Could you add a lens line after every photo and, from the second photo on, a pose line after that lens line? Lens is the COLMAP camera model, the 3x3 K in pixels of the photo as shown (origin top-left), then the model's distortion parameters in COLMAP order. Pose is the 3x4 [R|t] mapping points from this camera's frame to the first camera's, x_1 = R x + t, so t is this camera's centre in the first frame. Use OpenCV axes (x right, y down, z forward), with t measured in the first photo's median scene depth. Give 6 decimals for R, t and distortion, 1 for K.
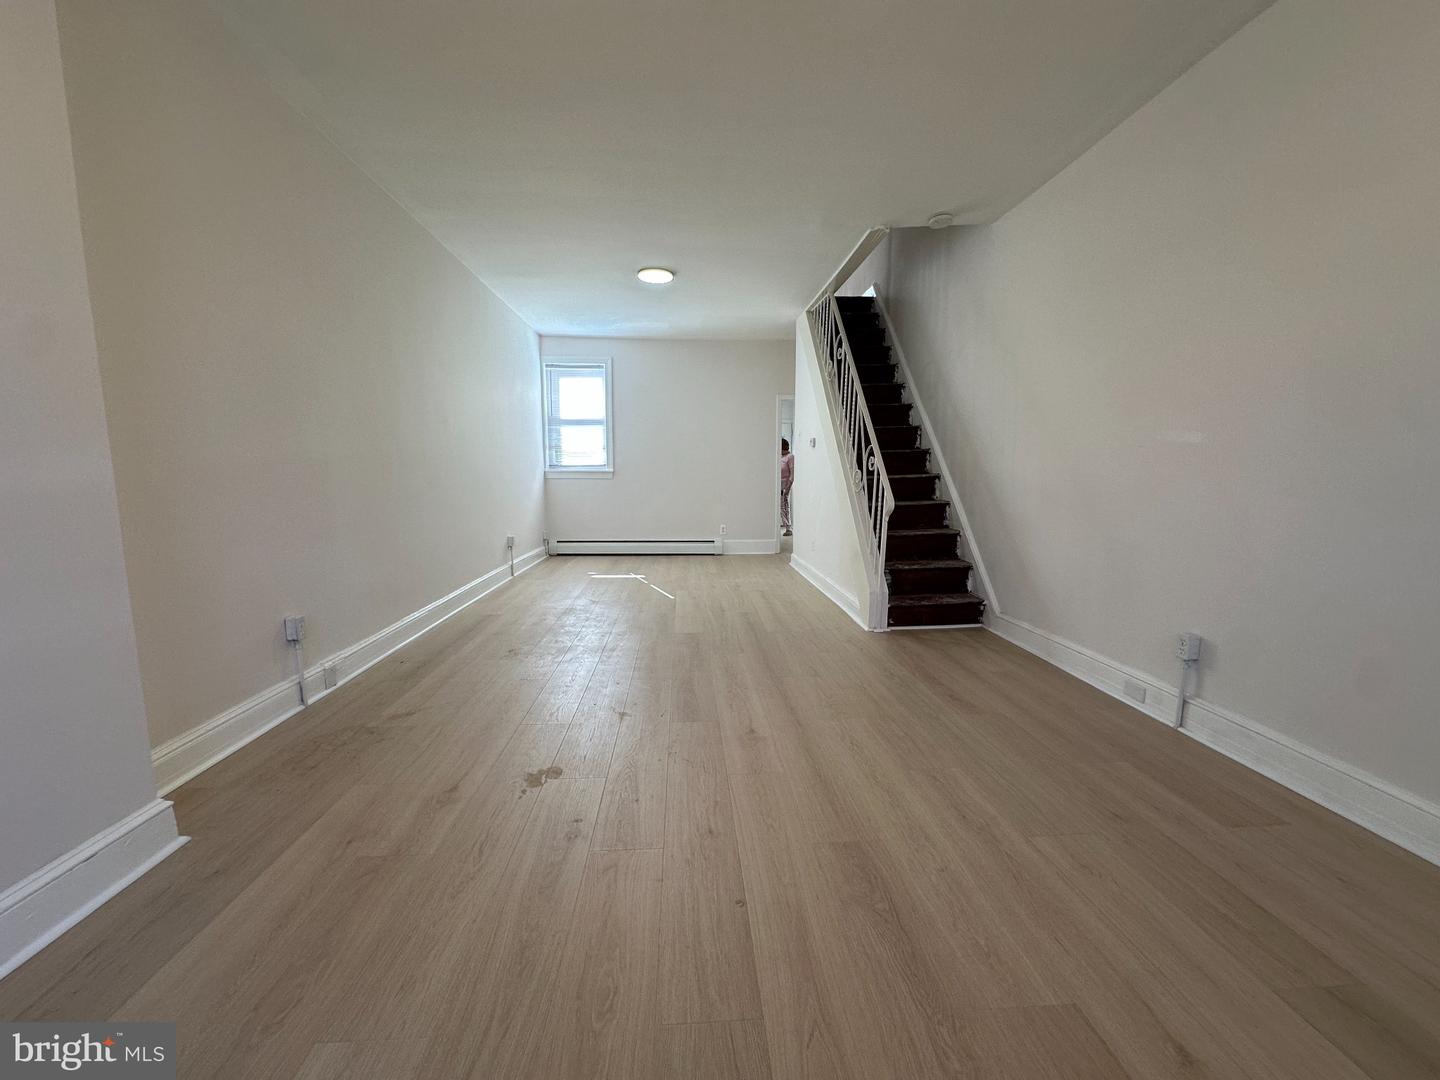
lens RADIAL K [[581.7, 0, 720.0], [0, 581.7, 540.0], [0, 0, 1]] dist [-0.011313, 0.000229]
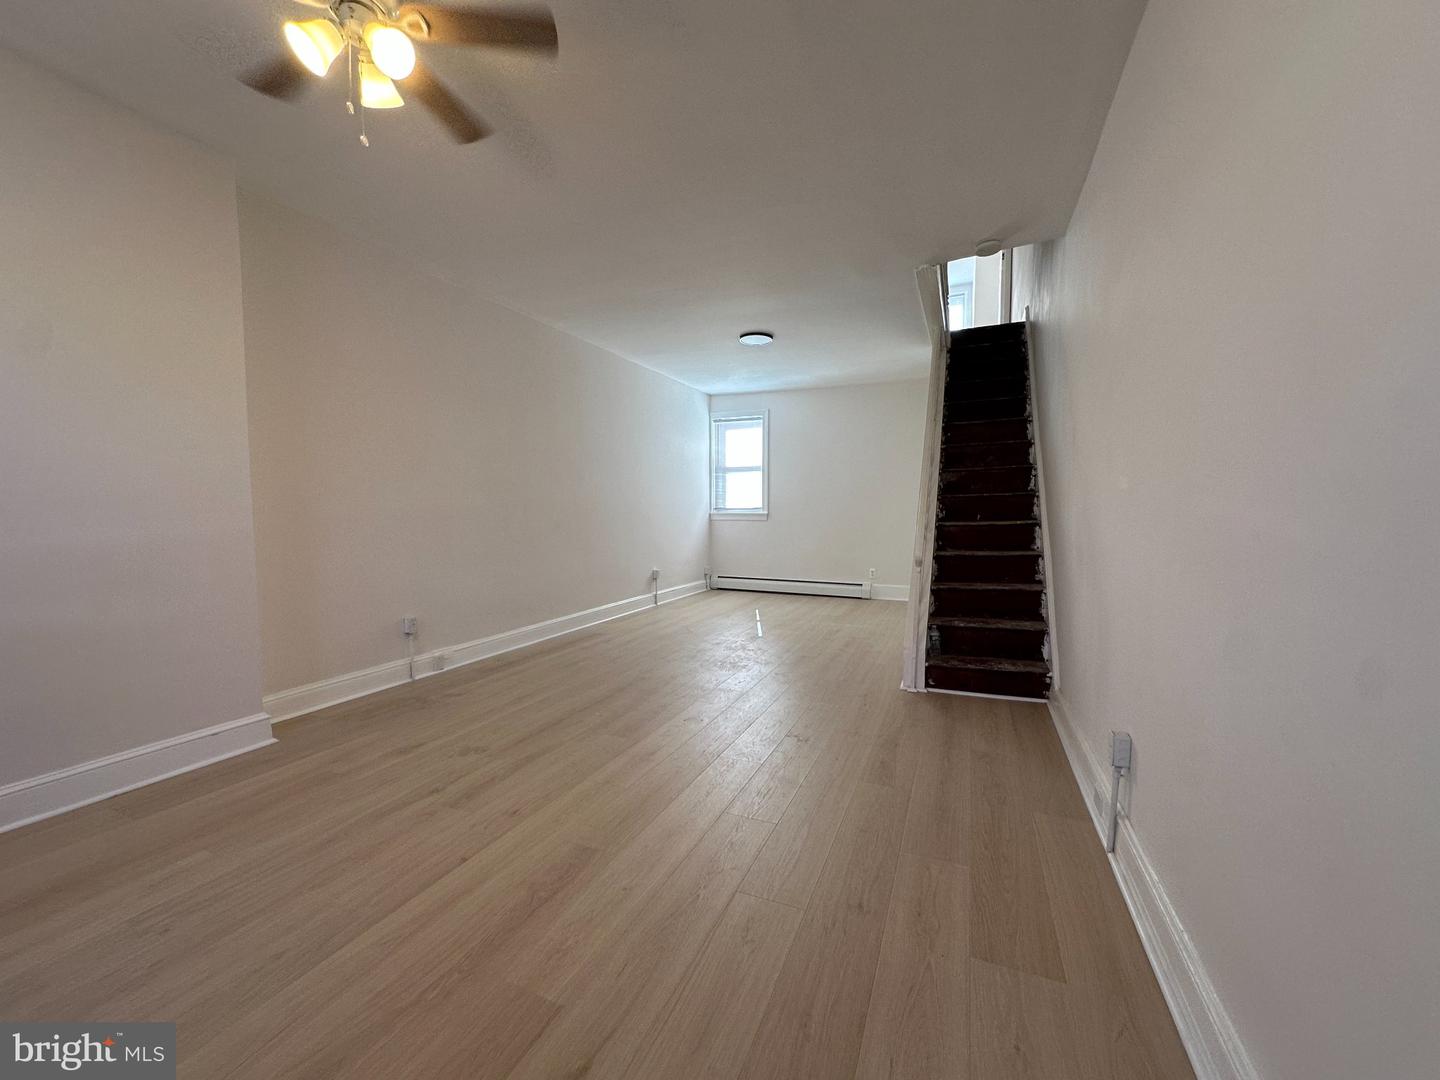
lens RADIAL K [[578.8, 0, 711.3], [0, 578.8, 539.9], [0, 0, 1]] dist [-0.010633, -0.000035]
pose [[0.888365, 0.022684, -0.458578, 0.361043], [-0.051987, 0.997325, -0.051376, -0.016861], [0.456186, 0.069481, 0.887168, 0.017686]]
